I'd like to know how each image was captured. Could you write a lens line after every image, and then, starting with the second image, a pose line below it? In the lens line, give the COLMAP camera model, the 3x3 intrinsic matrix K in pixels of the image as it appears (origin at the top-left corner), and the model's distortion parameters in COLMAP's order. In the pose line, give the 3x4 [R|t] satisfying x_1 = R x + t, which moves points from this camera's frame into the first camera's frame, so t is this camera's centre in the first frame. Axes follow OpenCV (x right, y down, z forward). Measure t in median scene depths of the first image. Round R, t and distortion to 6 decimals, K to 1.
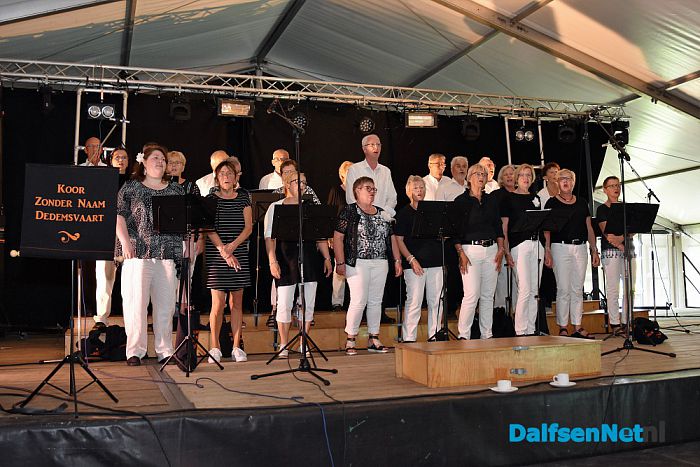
lens RADIAL K [[731.6, 0, 349.1], [0, 731.6, 219.4], [0, 0, 1]] dist [-0.155161, 0.139973]
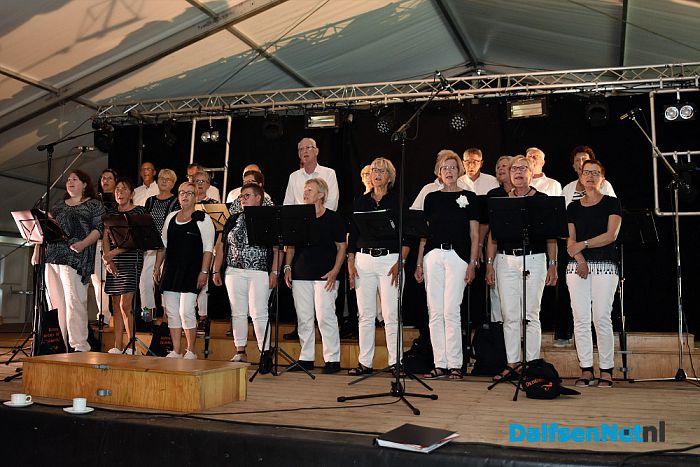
lens RADIAL K [[731.6, 0, 349.1], [0, 731.6, 219.4], [0, 0, 1]] dist [-0.155161, 0.139973]
pose [[0.794927, -0.026940, -0.606107, 0.517720], [0.023472, 0.999631, -0.013647, 0.001913], [0.606251, -0.003378, 0.795266, 0.216822]]
